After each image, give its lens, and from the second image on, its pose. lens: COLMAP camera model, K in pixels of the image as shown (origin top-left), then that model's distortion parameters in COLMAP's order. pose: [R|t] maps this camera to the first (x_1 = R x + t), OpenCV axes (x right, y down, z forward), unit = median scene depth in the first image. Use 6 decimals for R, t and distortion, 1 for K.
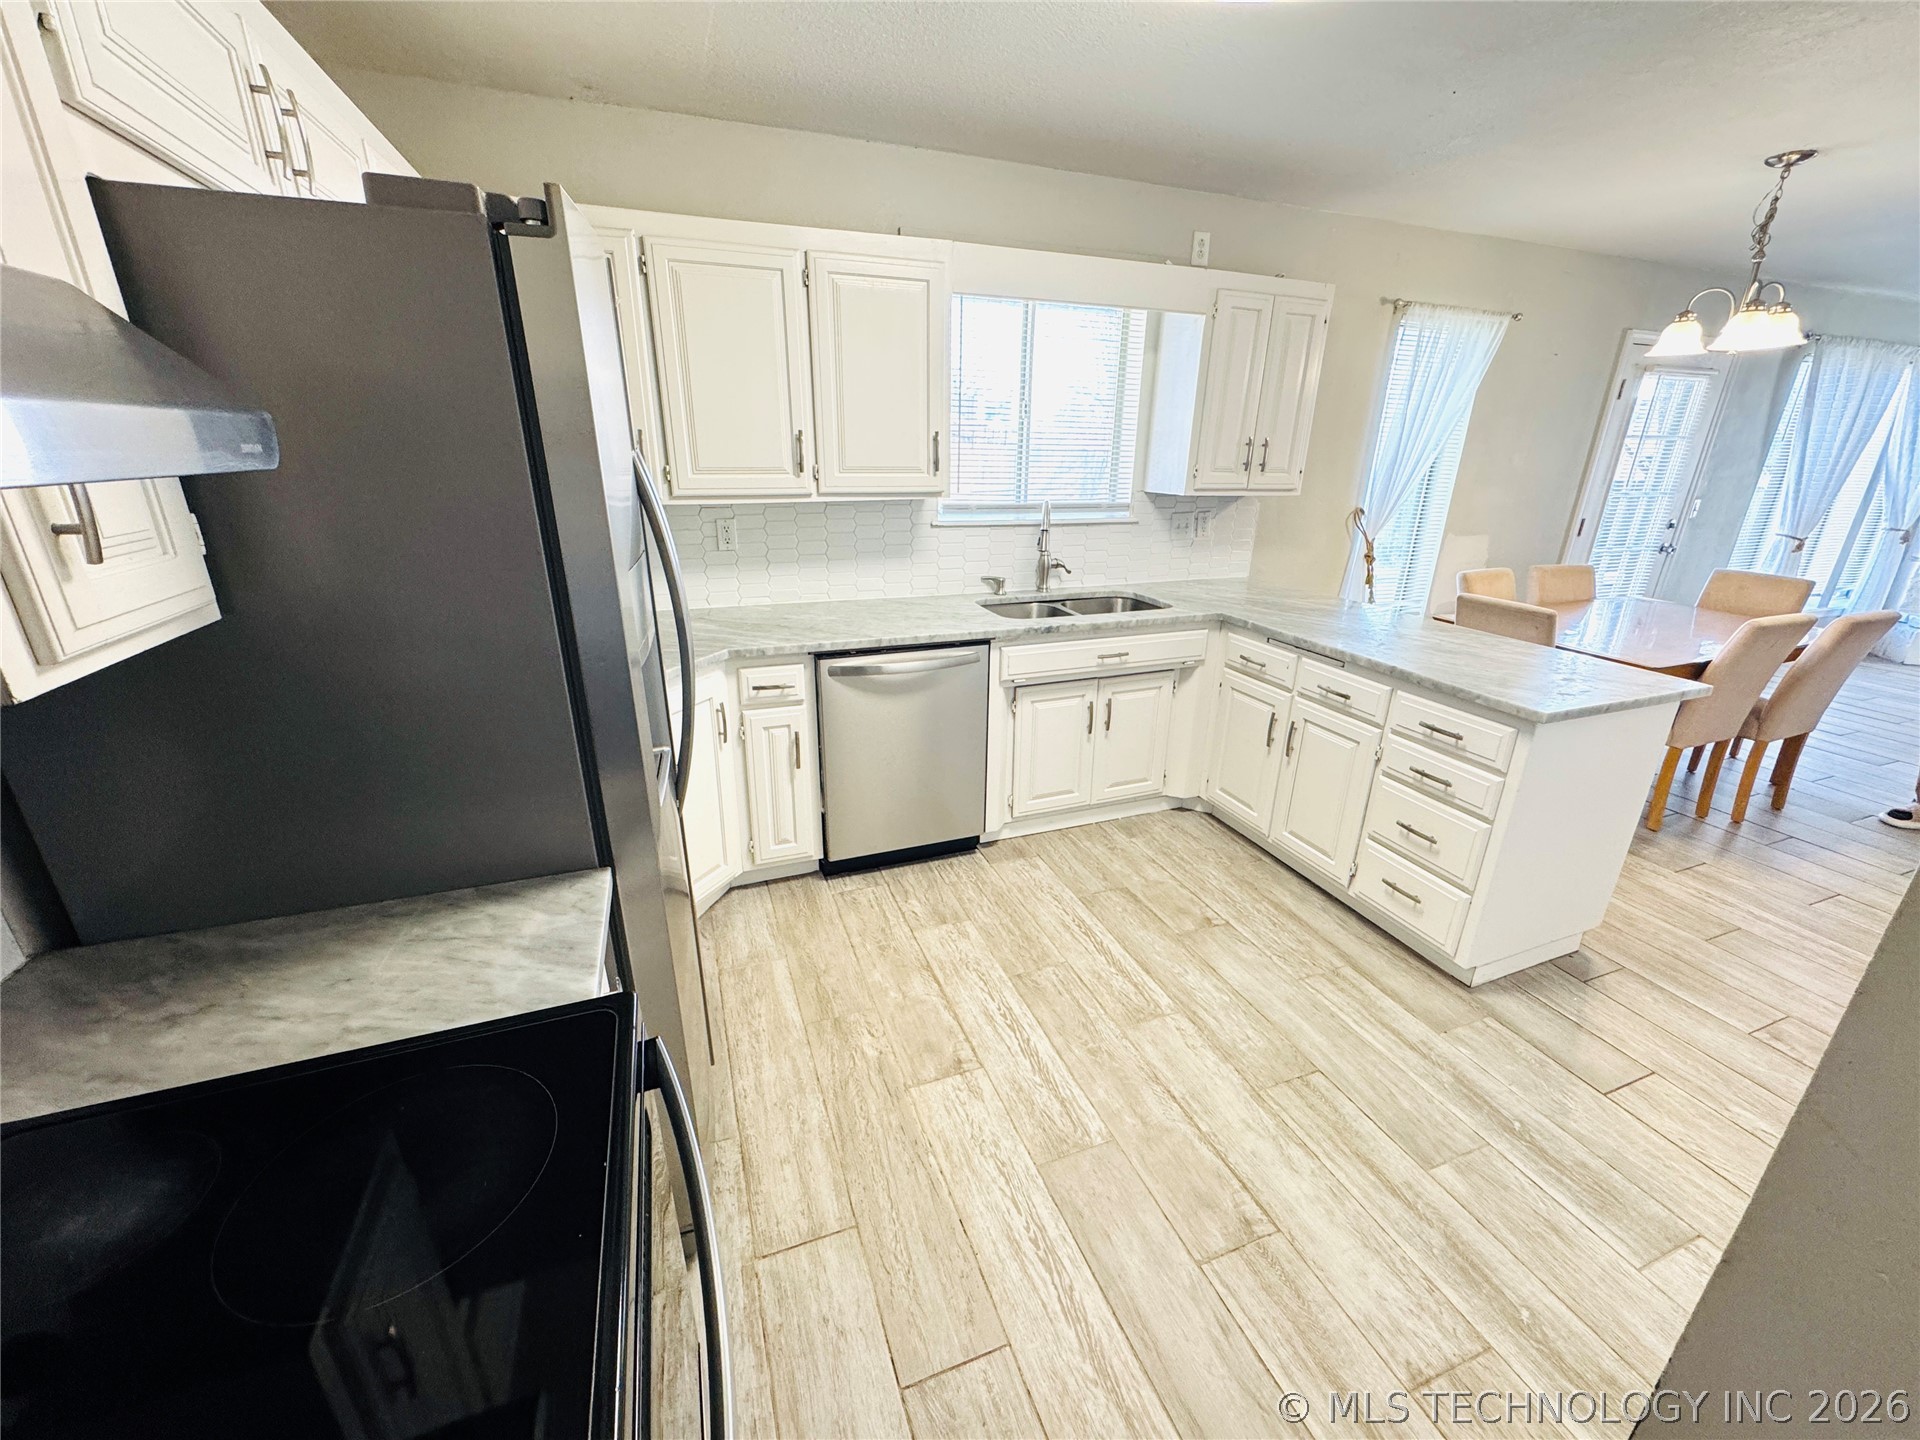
lens RADIAL K [[766.3, 0, 956.0], [0, 766.3, 722.3], [0, 0, 1]] dist [-0.002370, 0.000239]
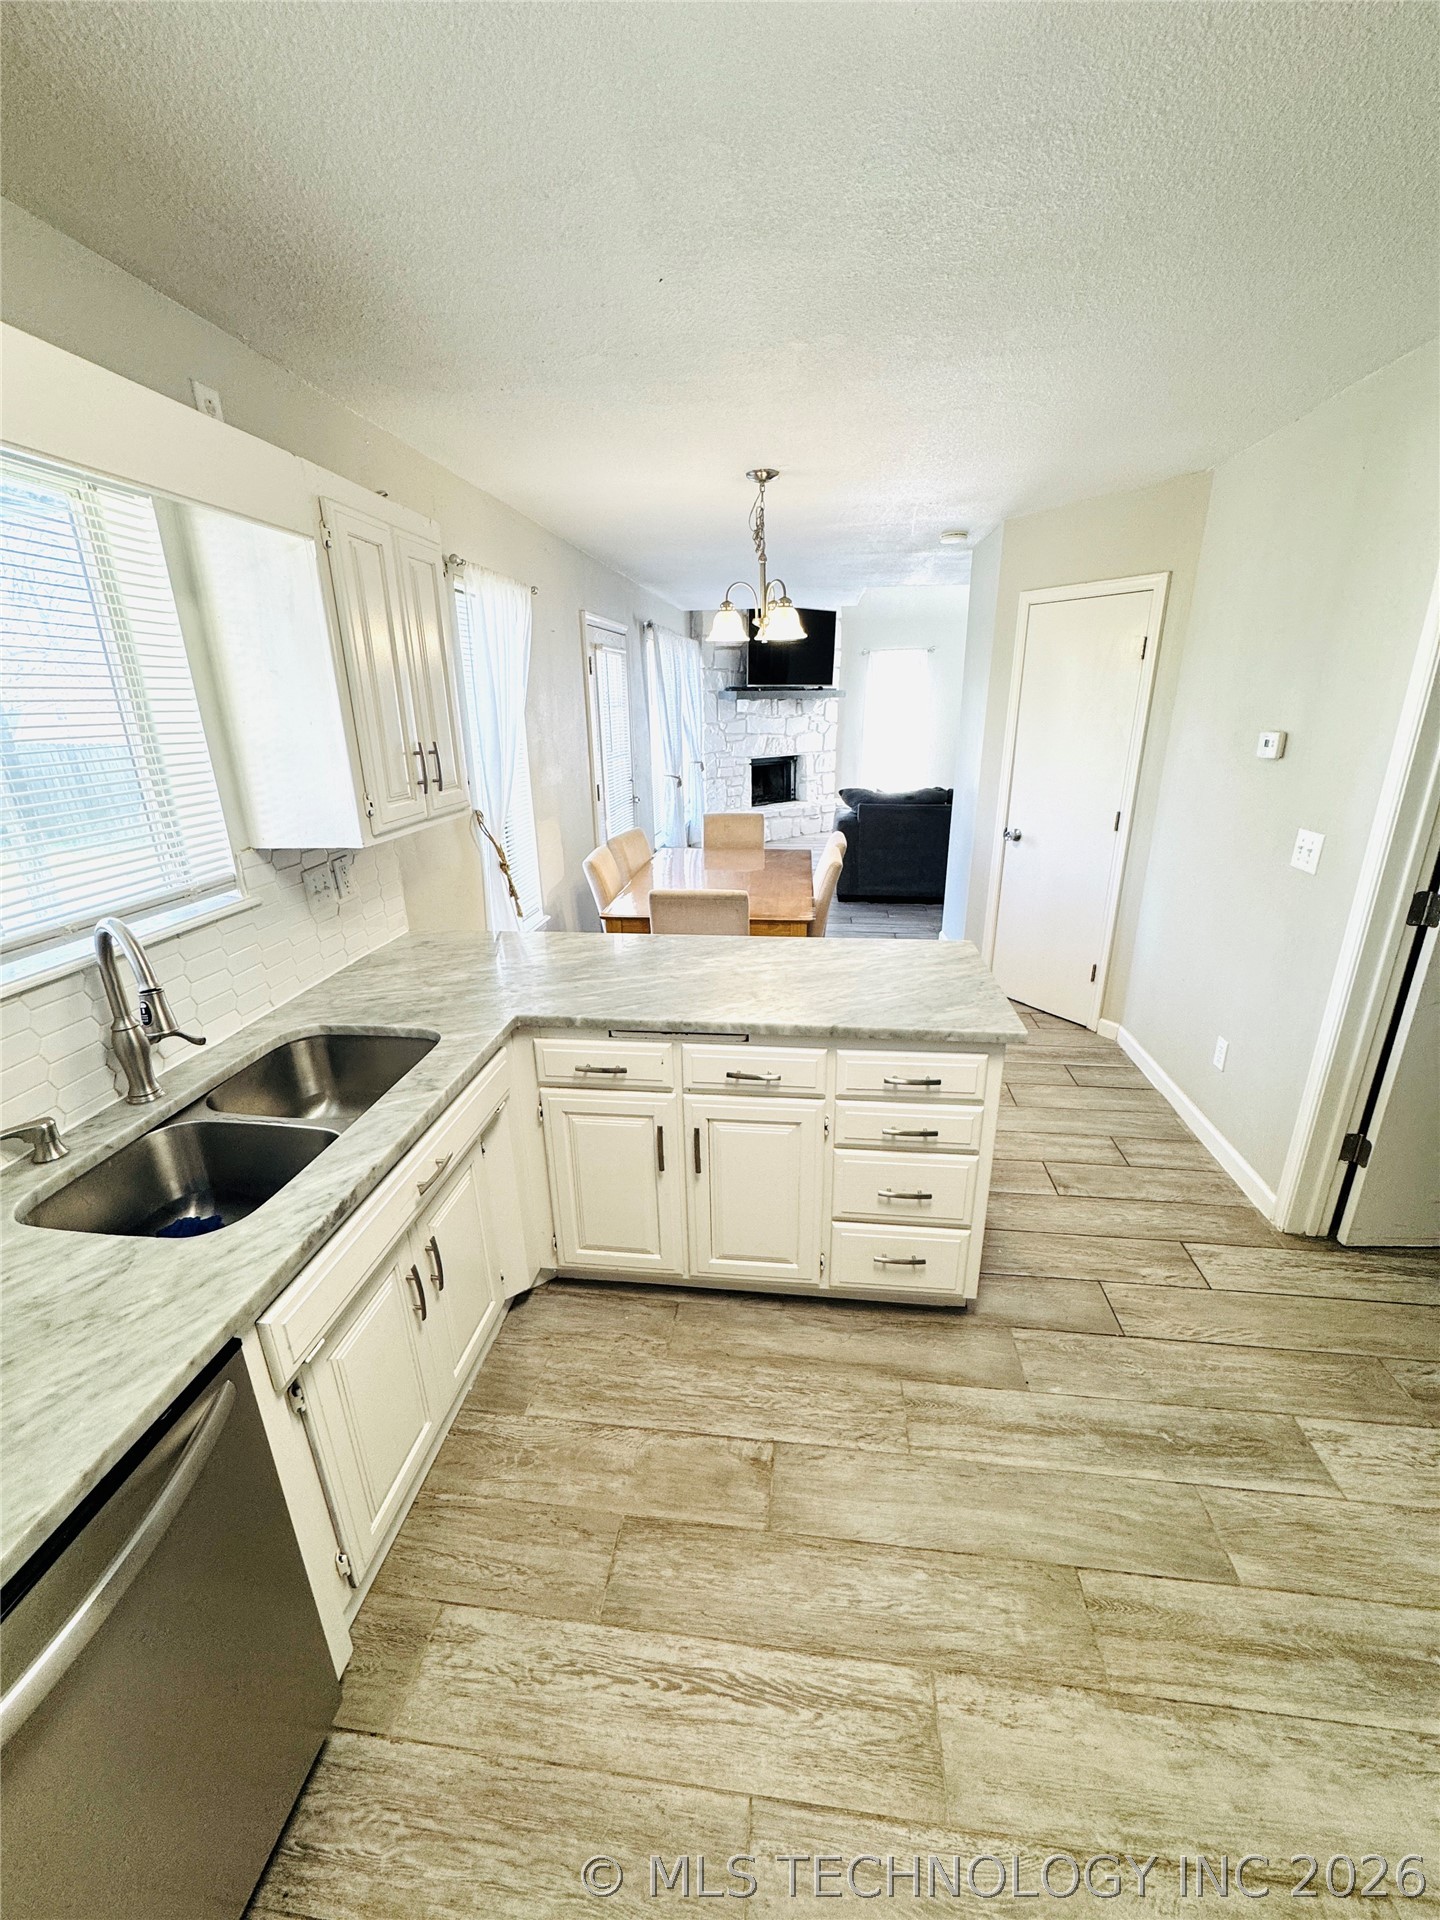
lens RADIAL K [[766.3, 0, 721.0], [0, 766.3, 958.1], [0, 0, 1]] dist [-0.002370, 0.000239]
pose [[0.465158, -0.306322, 0.830539, -0.099361], [0.329885, 0.930624, 0.158478, -0.252837], [-0.821464, 0.200265, 0.533938, 0.550128]]
